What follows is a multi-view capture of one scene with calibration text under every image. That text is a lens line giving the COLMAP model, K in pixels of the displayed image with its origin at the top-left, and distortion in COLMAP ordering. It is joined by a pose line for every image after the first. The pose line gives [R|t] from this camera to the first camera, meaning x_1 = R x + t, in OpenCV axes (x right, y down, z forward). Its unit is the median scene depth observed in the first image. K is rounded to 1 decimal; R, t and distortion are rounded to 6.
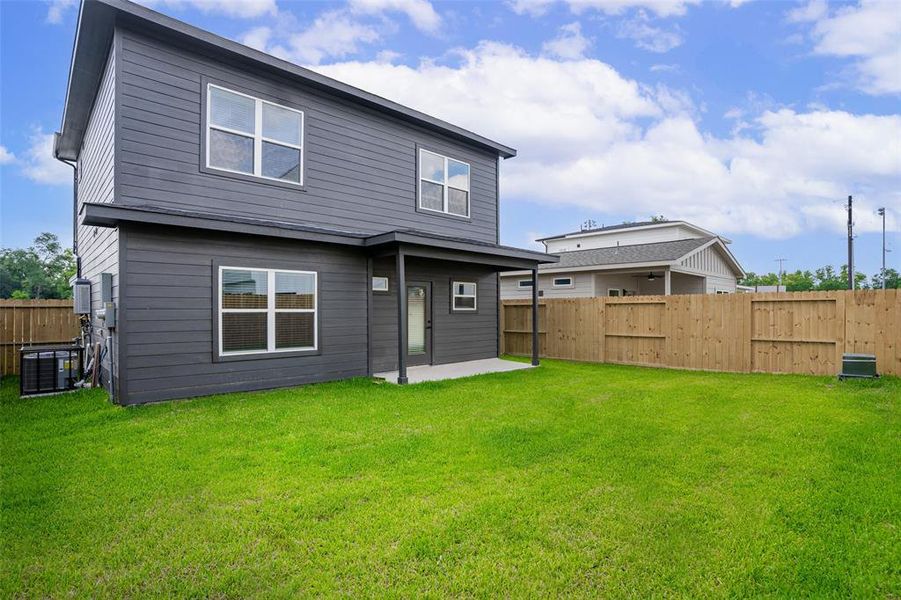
lens RADIAL K [[447.1, 0, 450.5], [0, 447.1, 300.0], [0, 0, 1]] dist [-0.046423, 0.000917]
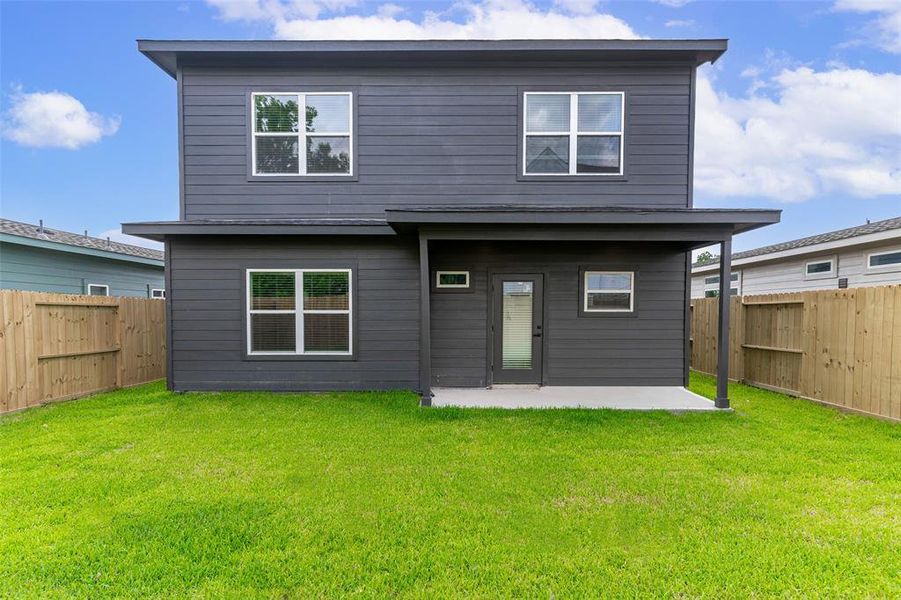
lens RADIAL K [[455.4, 0, 451.4], [0, 455.4, 323.4], [0, 0, 1]] dist [0.012144, 0.000403]
pose [[0.721378, 0.020476, -0.692238, 0.383496], [0.013166, 0.998977, 0.043269, 0.007425], [0.692416, -0.040327, 0.720371, 0.363768]]
